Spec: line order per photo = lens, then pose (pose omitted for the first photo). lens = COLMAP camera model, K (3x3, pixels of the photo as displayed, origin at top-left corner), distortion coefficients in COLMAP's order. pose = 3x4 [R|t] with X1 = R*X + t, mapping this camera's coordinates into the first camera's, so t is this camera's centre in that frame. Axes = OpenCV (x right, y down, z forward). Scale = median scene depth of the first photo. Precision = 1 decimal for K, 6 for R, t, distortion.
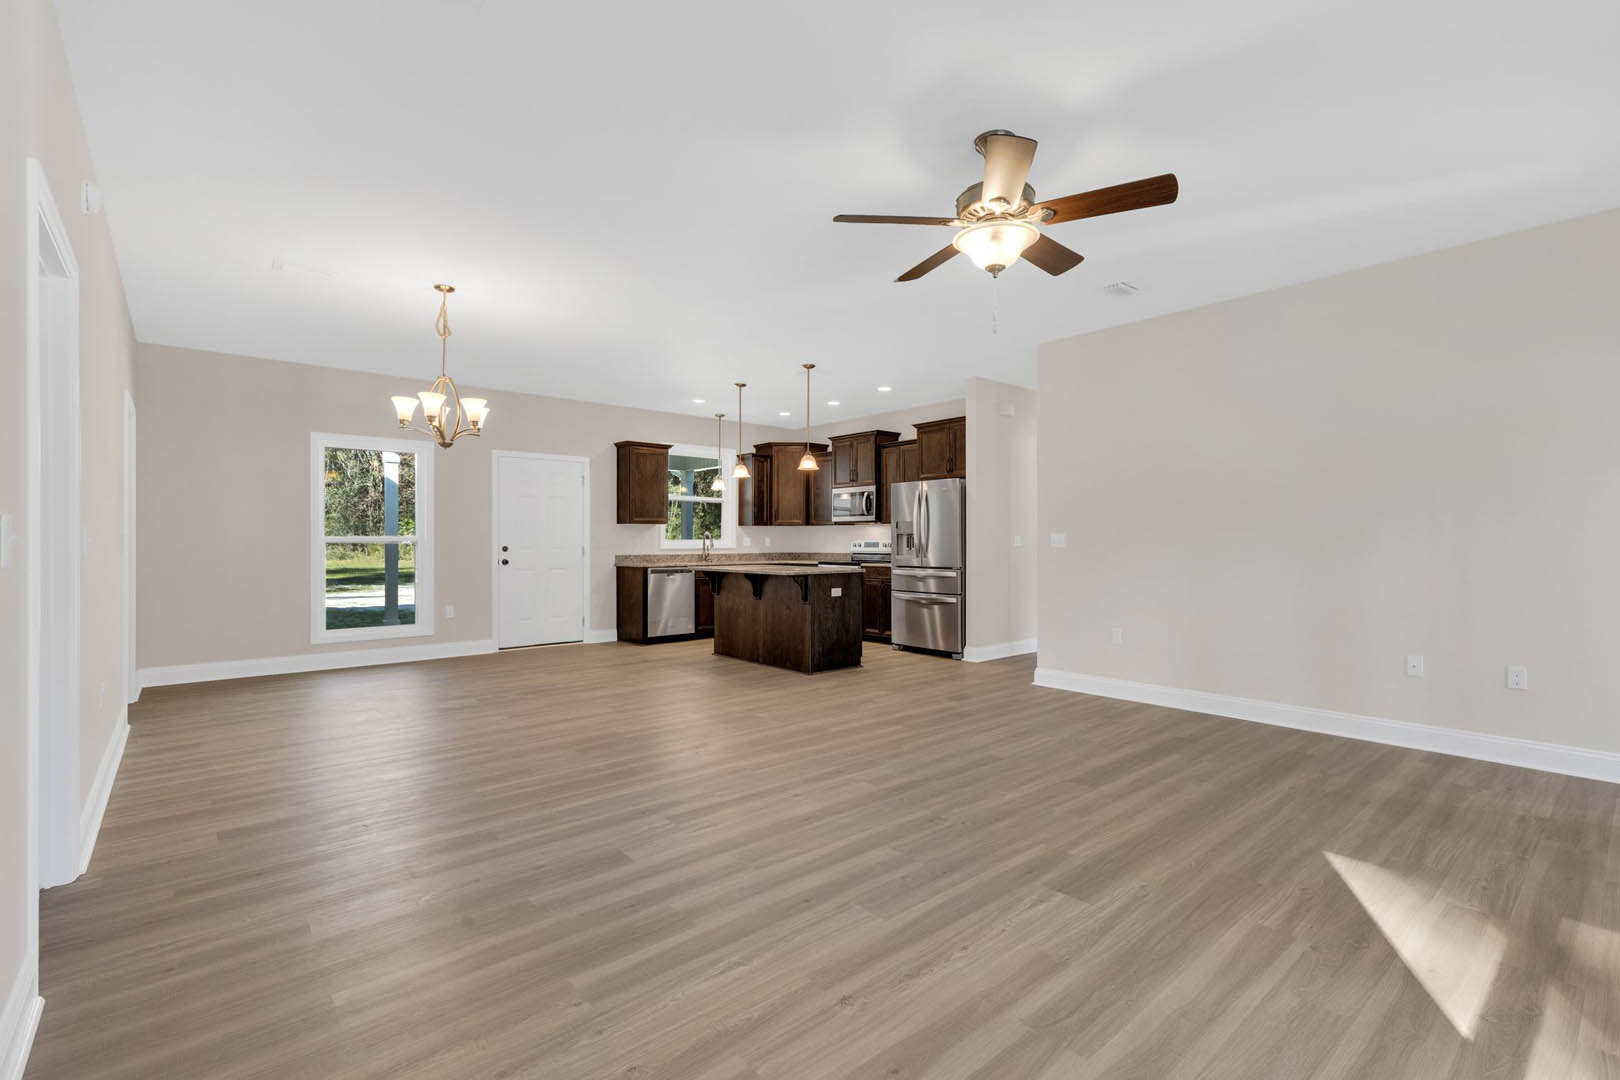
lens RADIAL K [[721.4, 0, 818.3], [0, 721.4, 539.0], [0, 0, 1]] dist [0.004356, 0.000259]
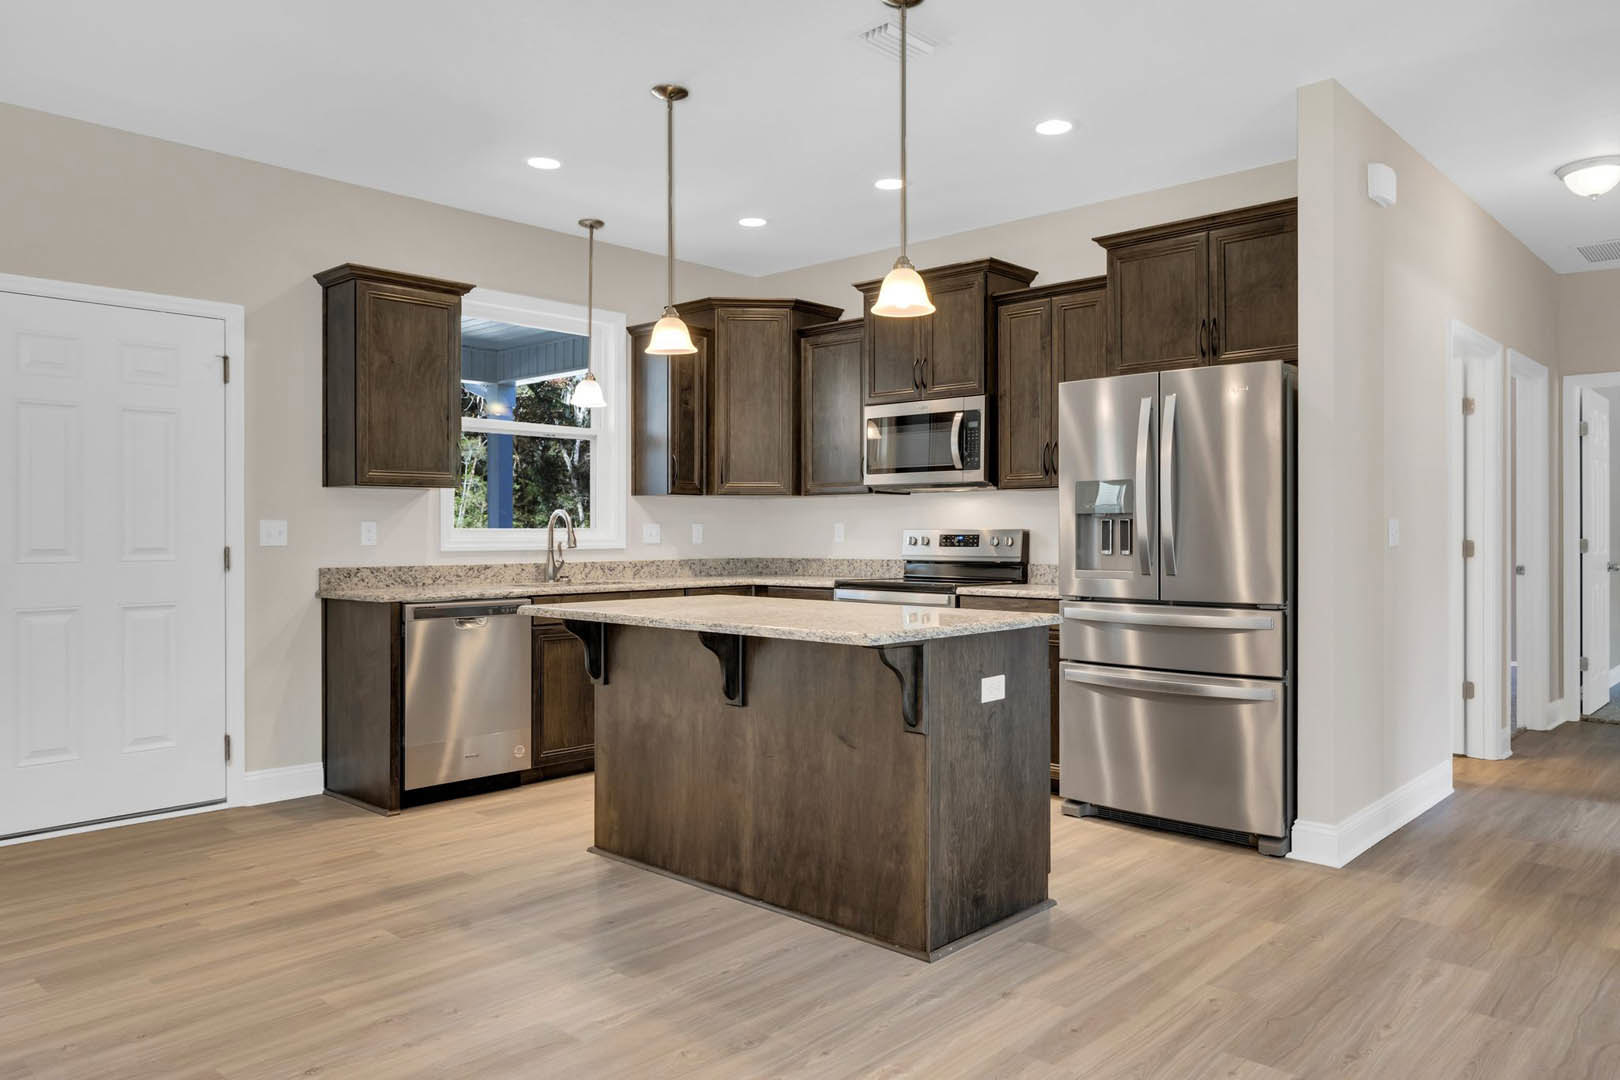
lens RADIAL K [[1114.4, 0, 819.3], [0, 1114.4, 533.2], [0, 0, 1]] dist [0.003758, 0.000665]
pose [[0.994201, 0.000457, 0.107536, -0.090604], [-0.000907, 0.999991, 0.004137, 0.001167], [-0.107533, -0.004211, 0.994193, 0.428524]]
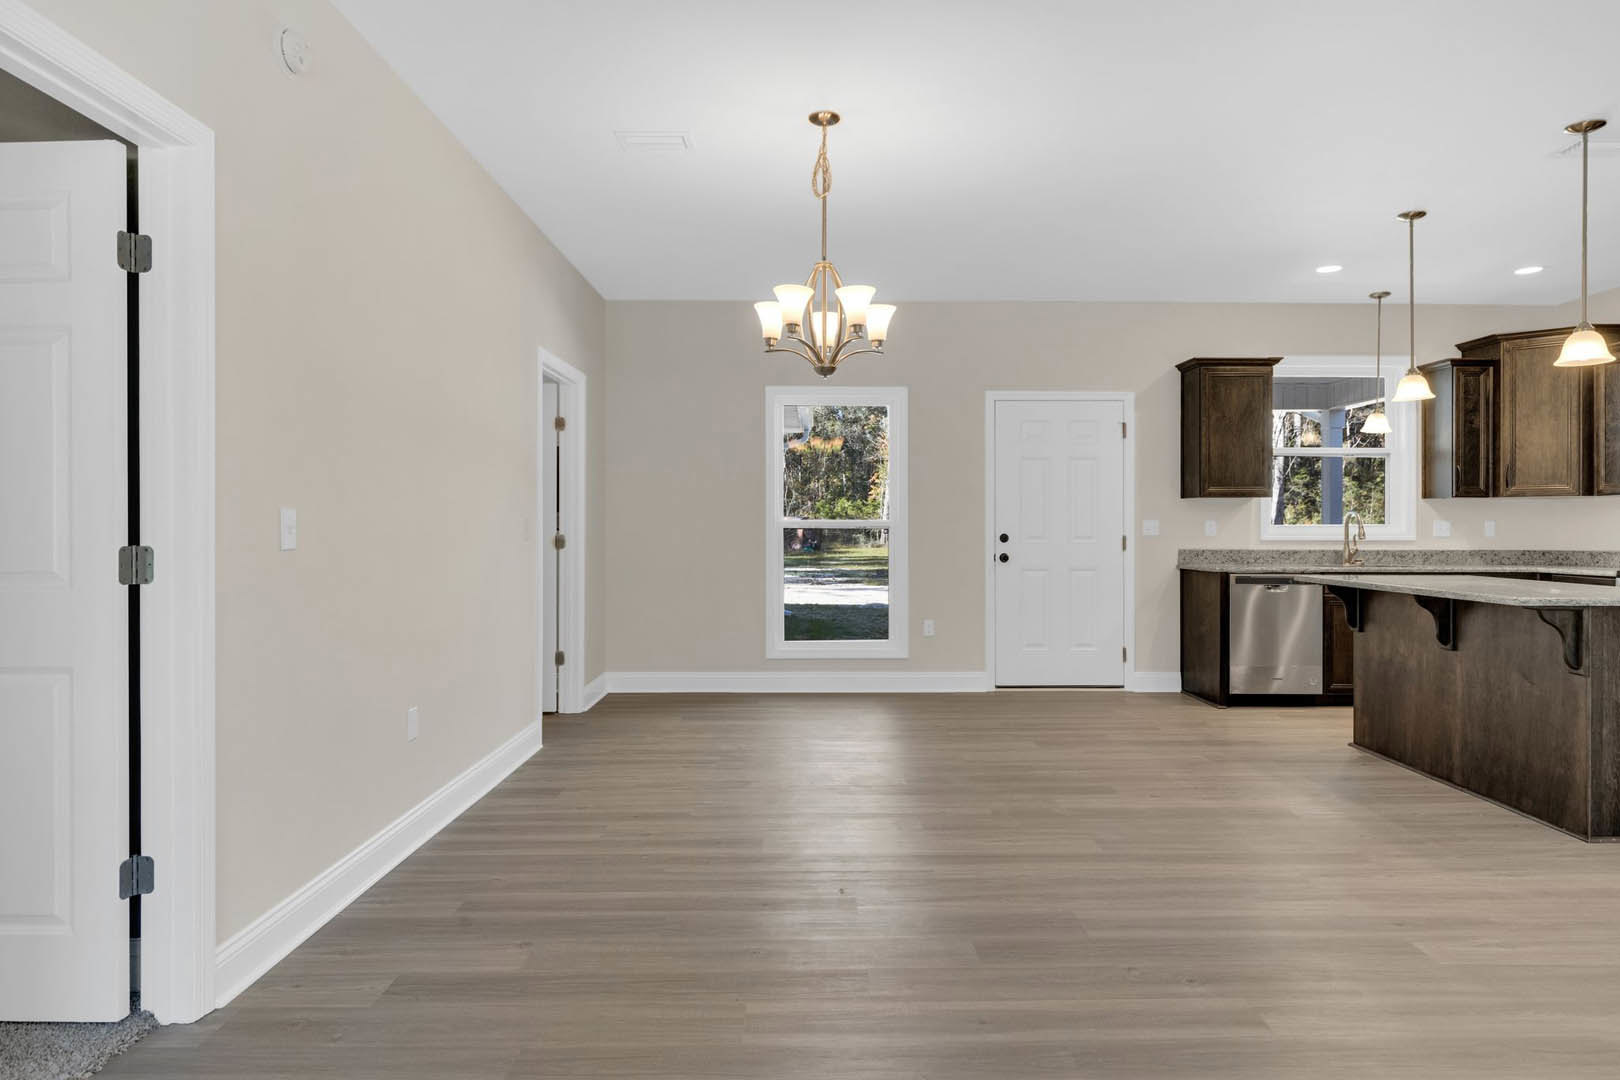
lens RADIAL K [[938.2, 0, 826.7], [0, 938.2, 523.6], [0, 0, 1]] dist [0.000999, 0.000001]
pose [[0.763349, -0.000019, -0.645986, 0.002431], [-0.000064, 1.000000, -0.000105, 0.000348], [0.645986, 0.000121, 0.763349, 0.231967]]
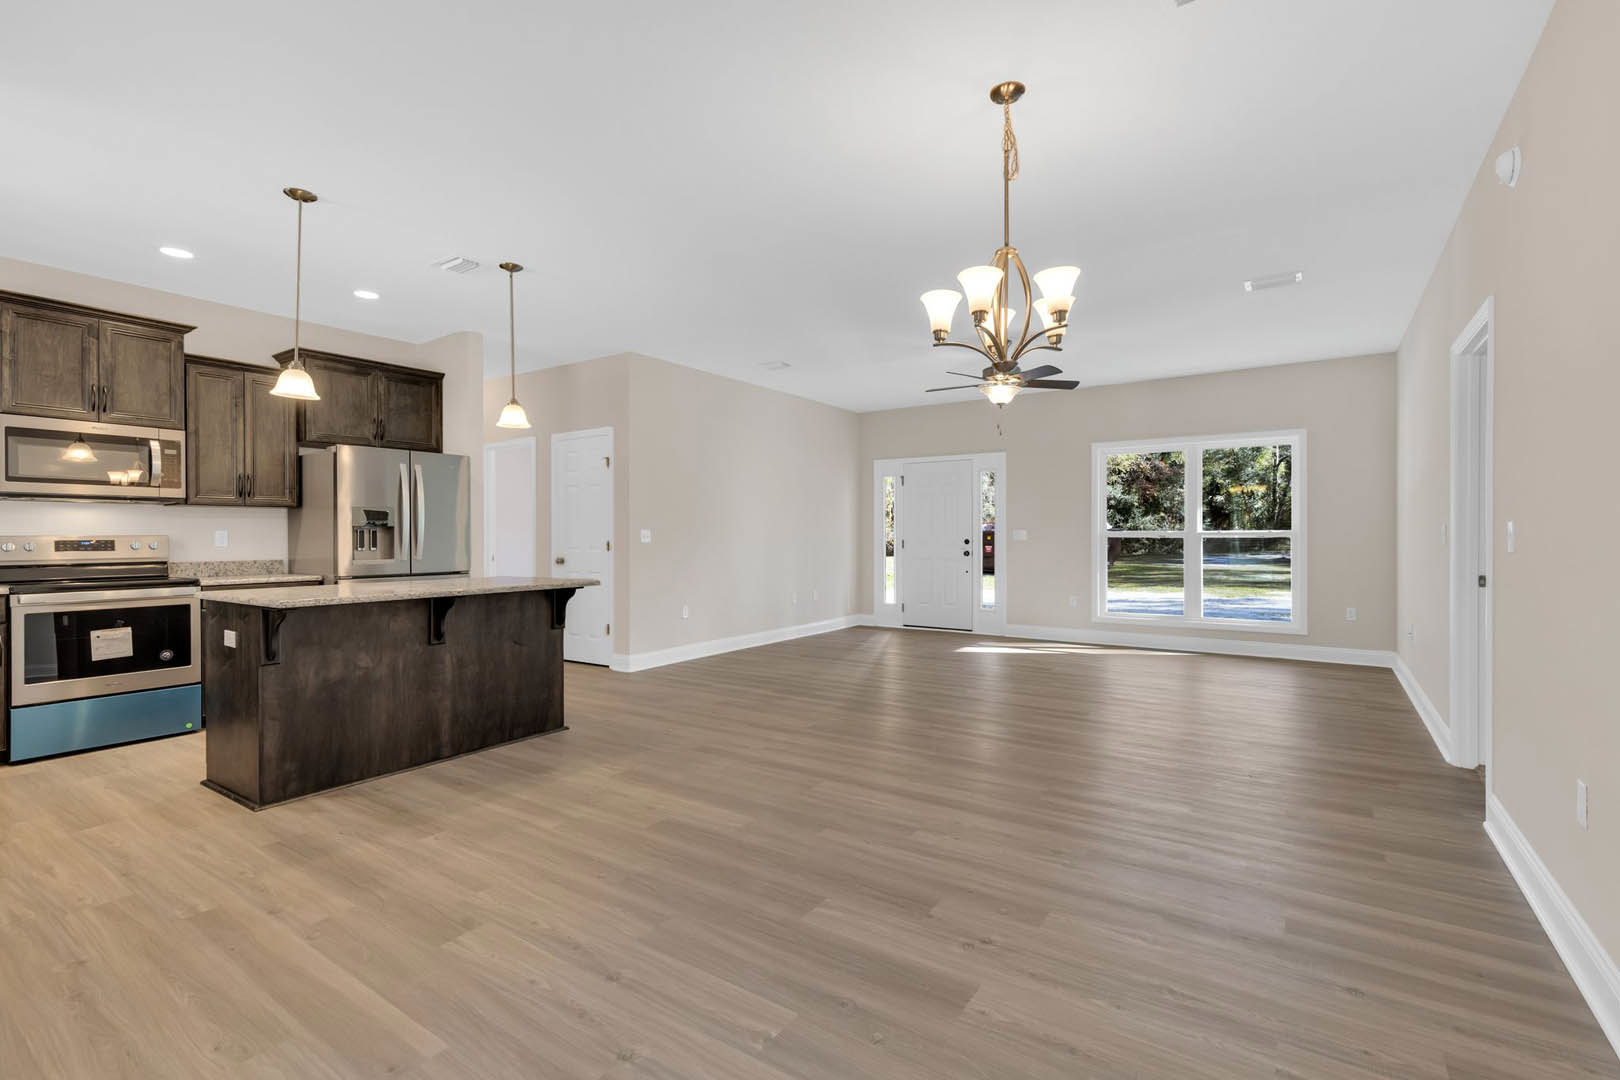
lens RADIAL K [[721.9, 0, 829.7], [0, 721.9, 540.4], [0, 0, 1]] dist [0.004959, 0.000269]
pose [[-0.264245, -0.005540, 0.964440, -0.613913], [0.000113, 0.999983, 0.005776, 0.002194], [-0.964456, 0.001635, -0.264240, 0.766418]]
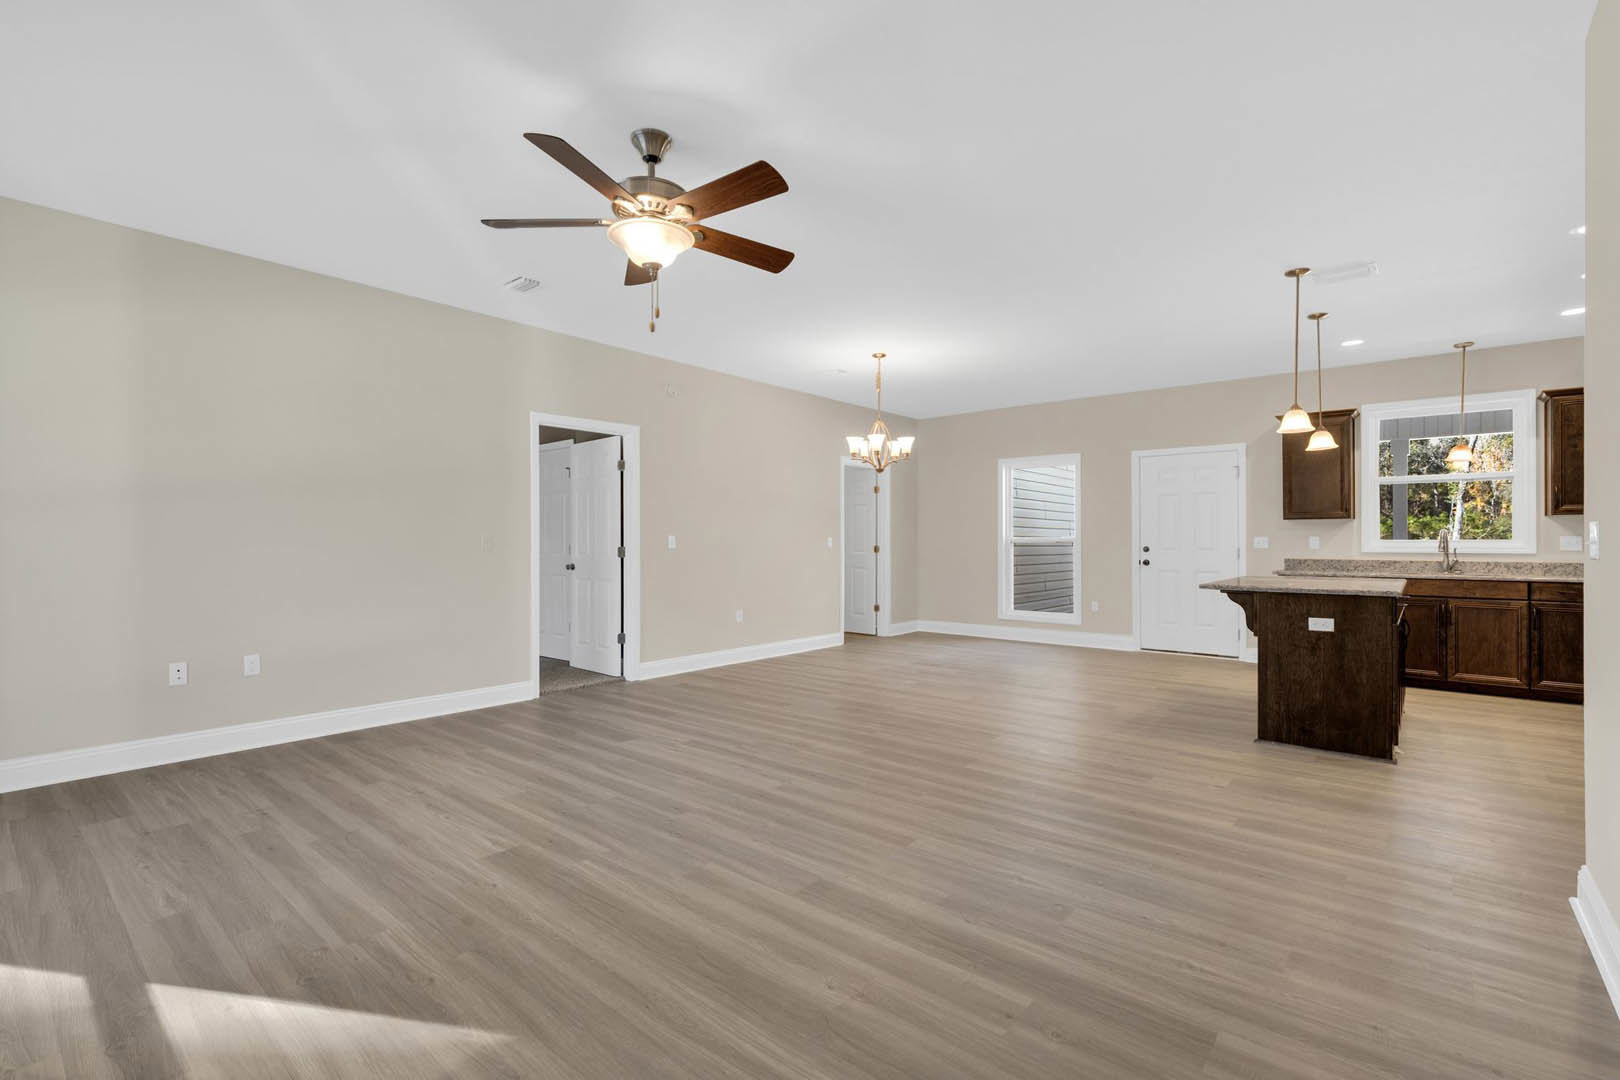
lens RADIAL K [[721.9, 0, 829.7], [0, 721.9, 540.4], [0, 0, 1]] dist [0.004959, 0.000269]
pose [[0.170690, -0.000465, -0.985325, 0.476421], [0.002388, 0.999997, -0.000059, 0.000463], [0.985322, -0.002343, 0.170691, 0.403609]]
